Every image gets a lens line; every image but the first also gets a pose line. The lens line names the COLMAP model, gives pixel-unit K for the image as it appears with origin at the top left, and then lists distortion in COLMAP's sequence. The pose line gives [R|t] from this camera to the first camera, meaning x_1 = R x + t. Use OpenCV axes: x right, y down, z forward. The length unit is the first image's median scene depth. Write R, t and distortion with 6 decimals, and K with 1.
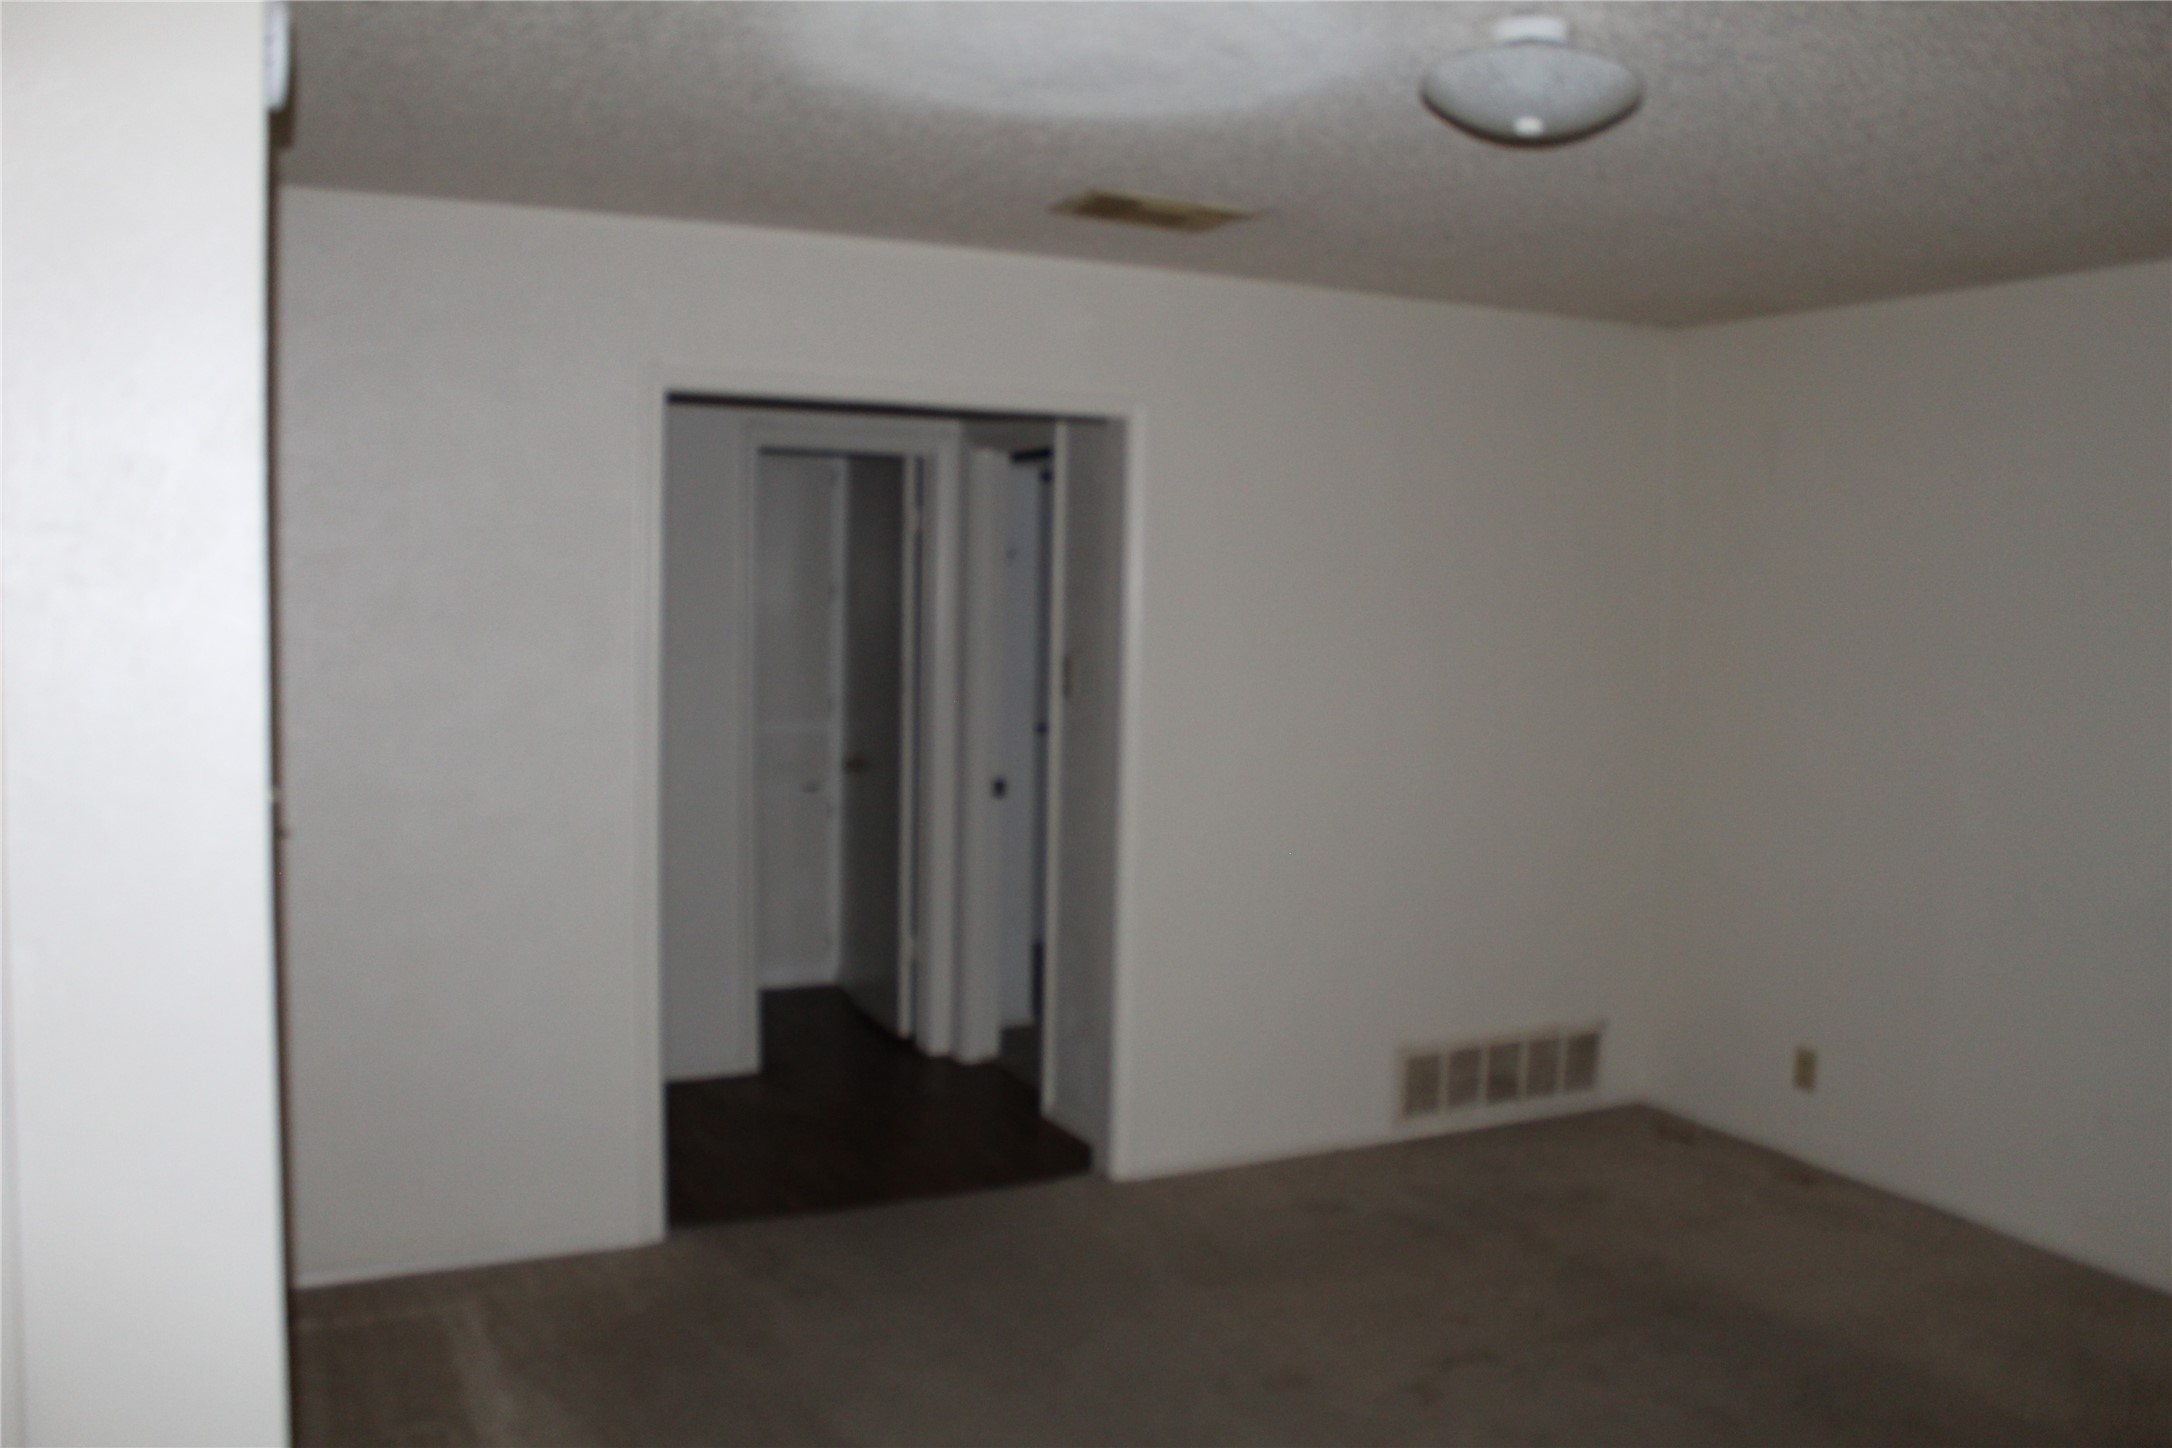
lens RADIAL K [[1838.5, 0, 1086.0], [0, 1838.5, 724.0], [0, 0, 1]] dist [-0.153238, 0.150636]
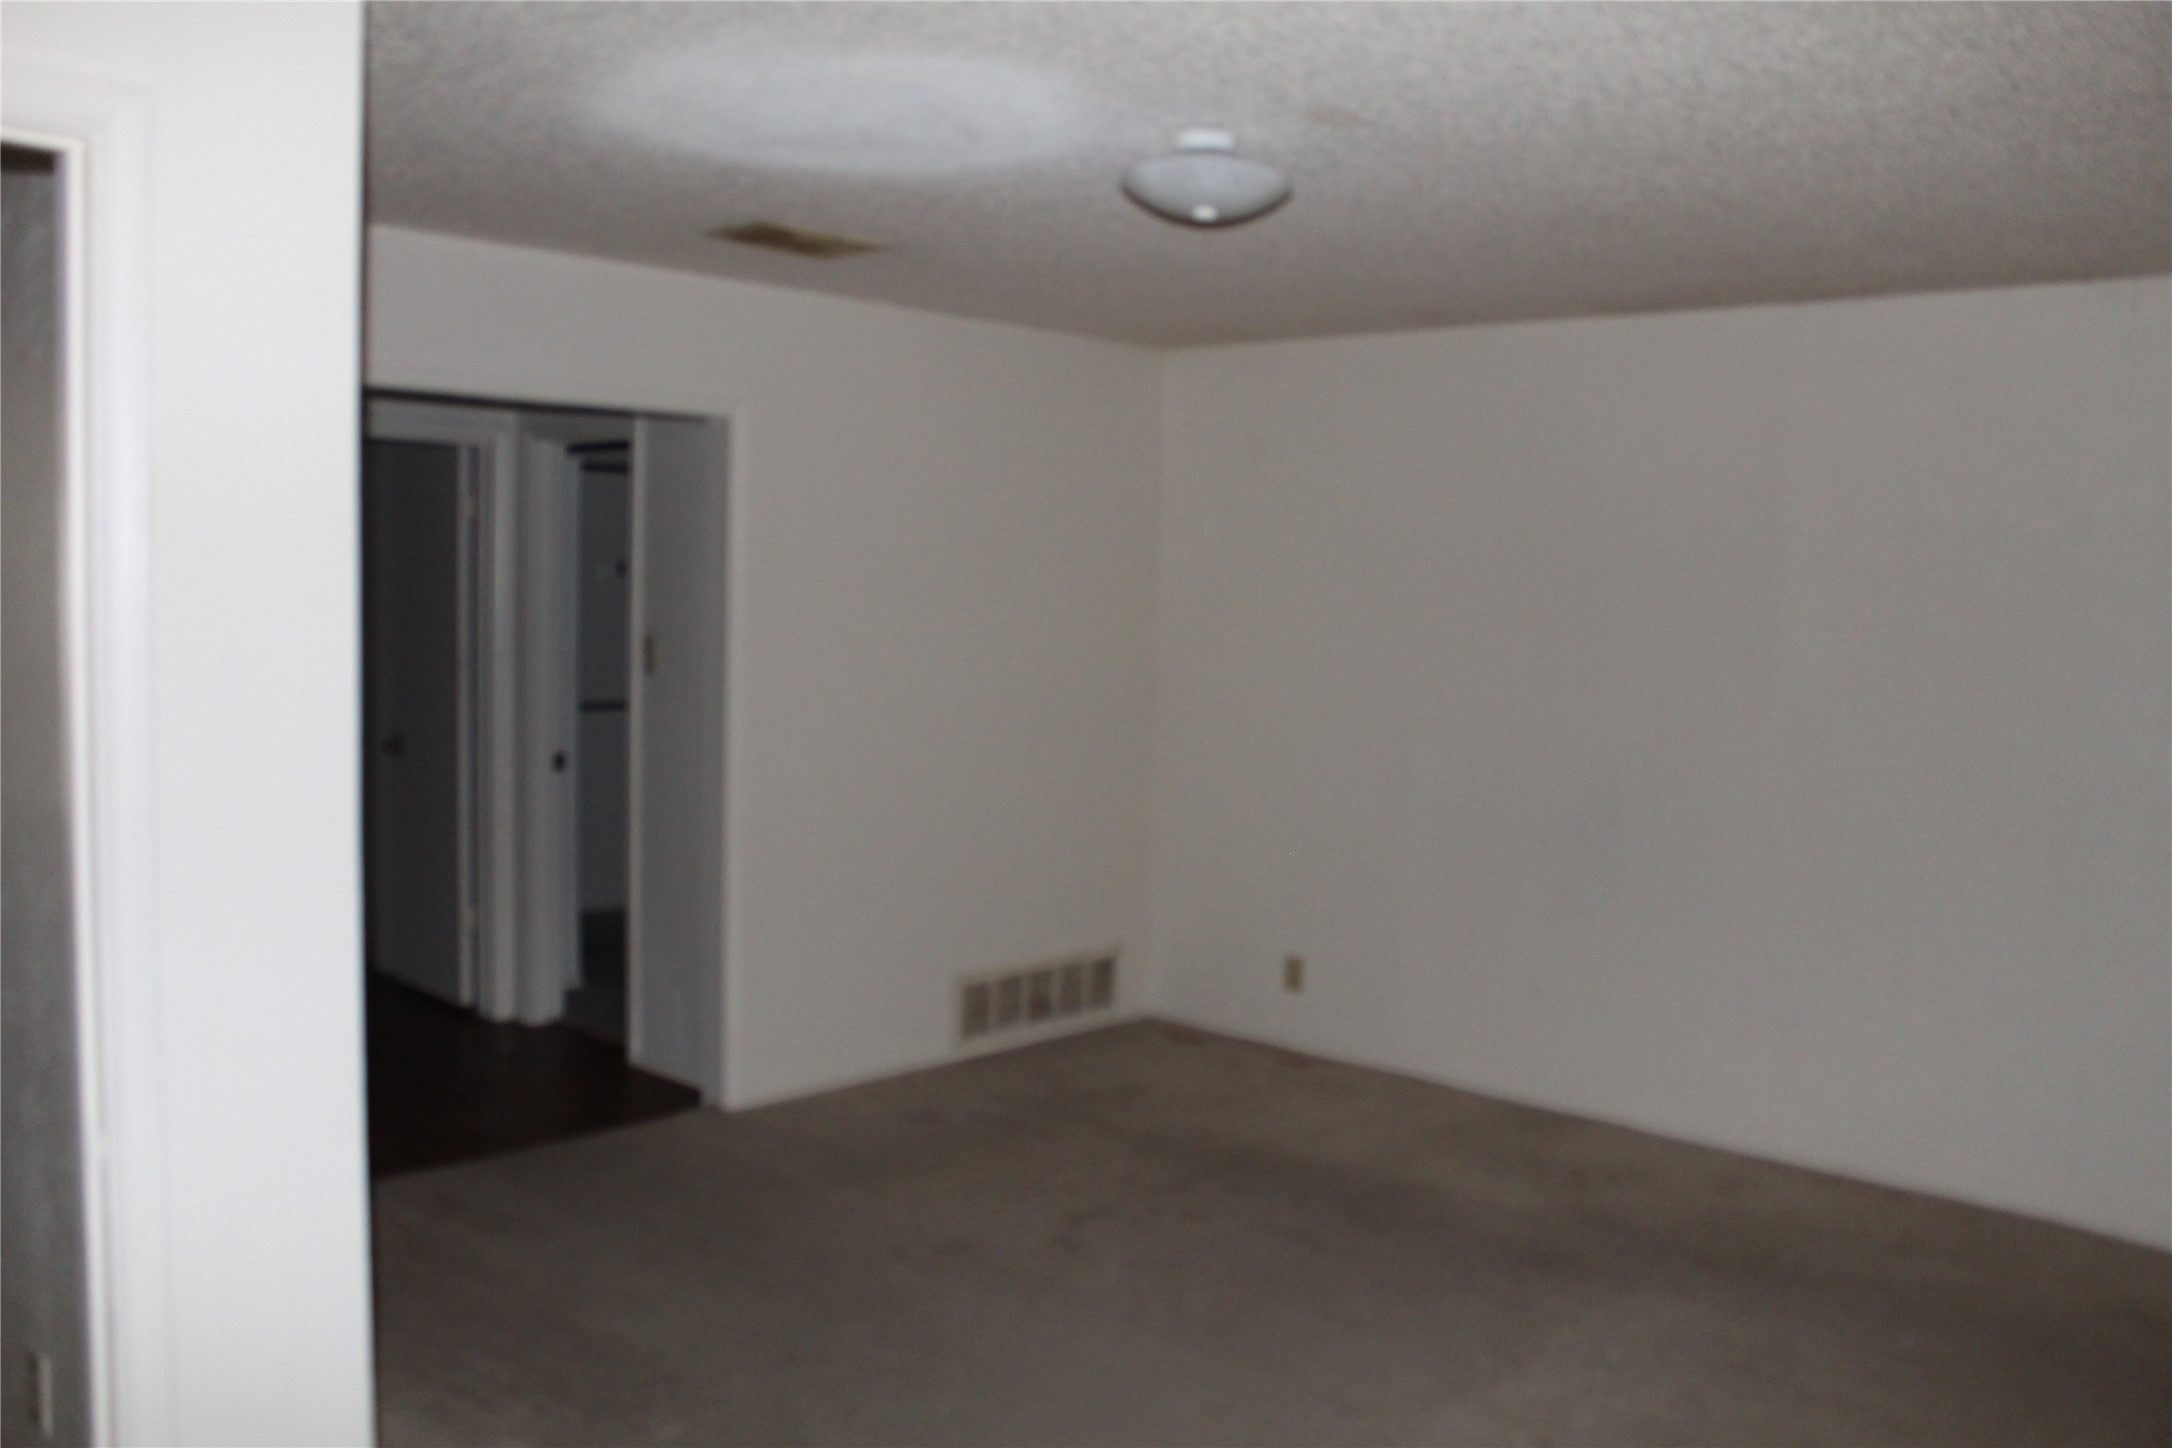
lens RADIAL K [[1838.5, 0, 1086.0], [0, 1838.5, 724.0], [0, 0, 1]] dist [-0.153238, 0.150636]
pose [[0.938487, -0.024963, 0.344411, -0.139653], [0.021886, 0.999678, 0.012821, 0.007299], [-0.344620, -0.004494, 0.938731, -0.093558]]
